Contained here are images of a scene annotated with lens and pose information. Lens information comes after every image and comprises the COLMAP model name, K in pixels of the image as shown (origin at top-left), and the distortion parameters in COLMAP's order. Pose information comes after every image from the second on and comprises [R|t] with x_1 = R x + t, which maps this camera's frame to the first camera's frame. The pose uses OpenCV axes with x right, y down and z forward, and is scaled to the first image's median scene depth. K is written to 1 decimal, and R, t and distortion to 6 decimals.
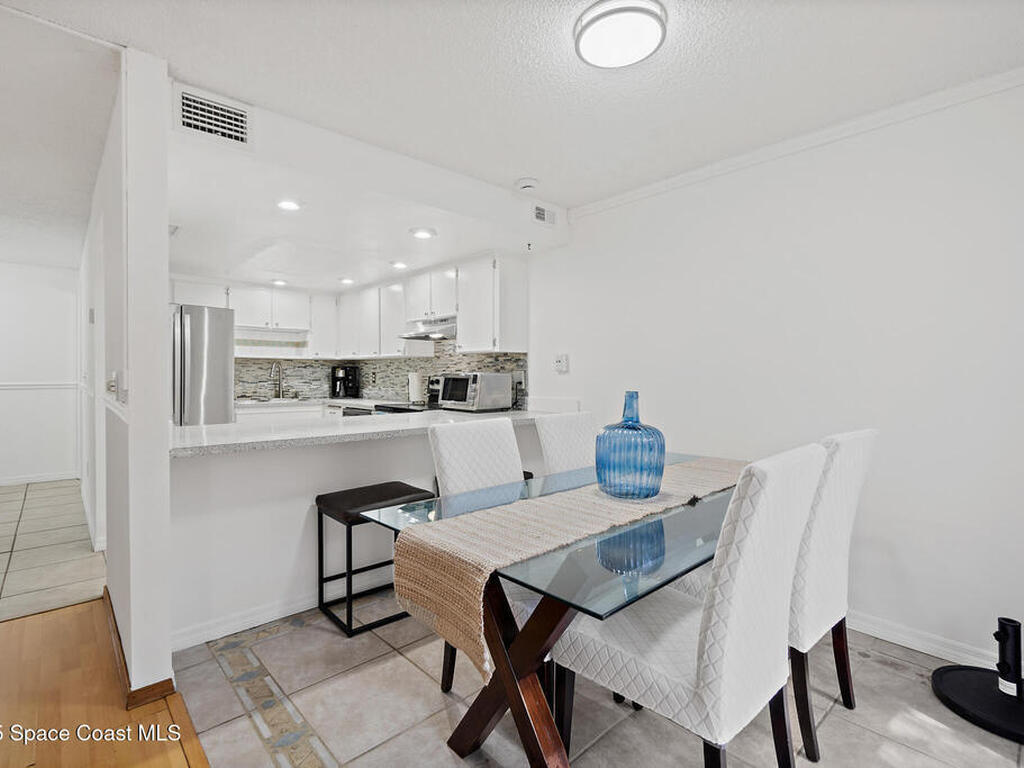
lens RADIAL K [[496.7, 0, 501.7], [0, 496.7, 379.6], [0, 0, 1]] dist [-0.008735, -0.000176]
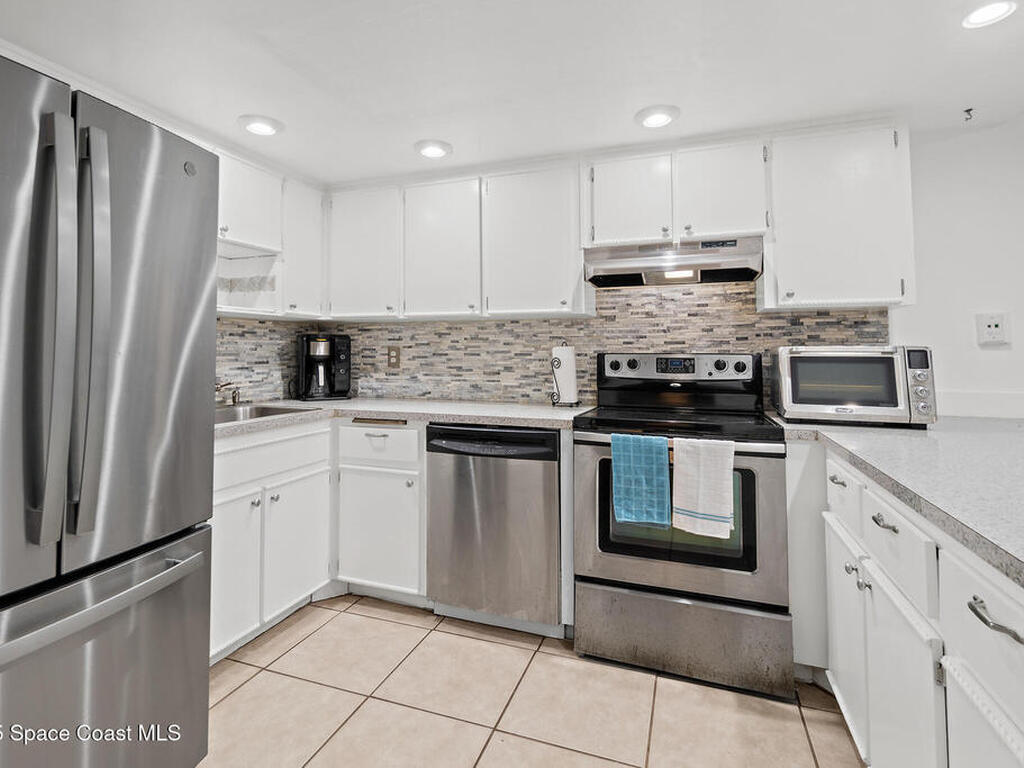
lens RADIAL K [[530.6, 0, 507.6], [0, 530.6, 328.5], [0, 0, 1]] dist [0.002918, 0.000390]
pose [[0.882714, 0.017960, 0.469567, -0.441539], [0.006811, 0.998675, -0.051002, -0.004619], [-0.469861, 0.048218, 0.881422, 0.490147]]
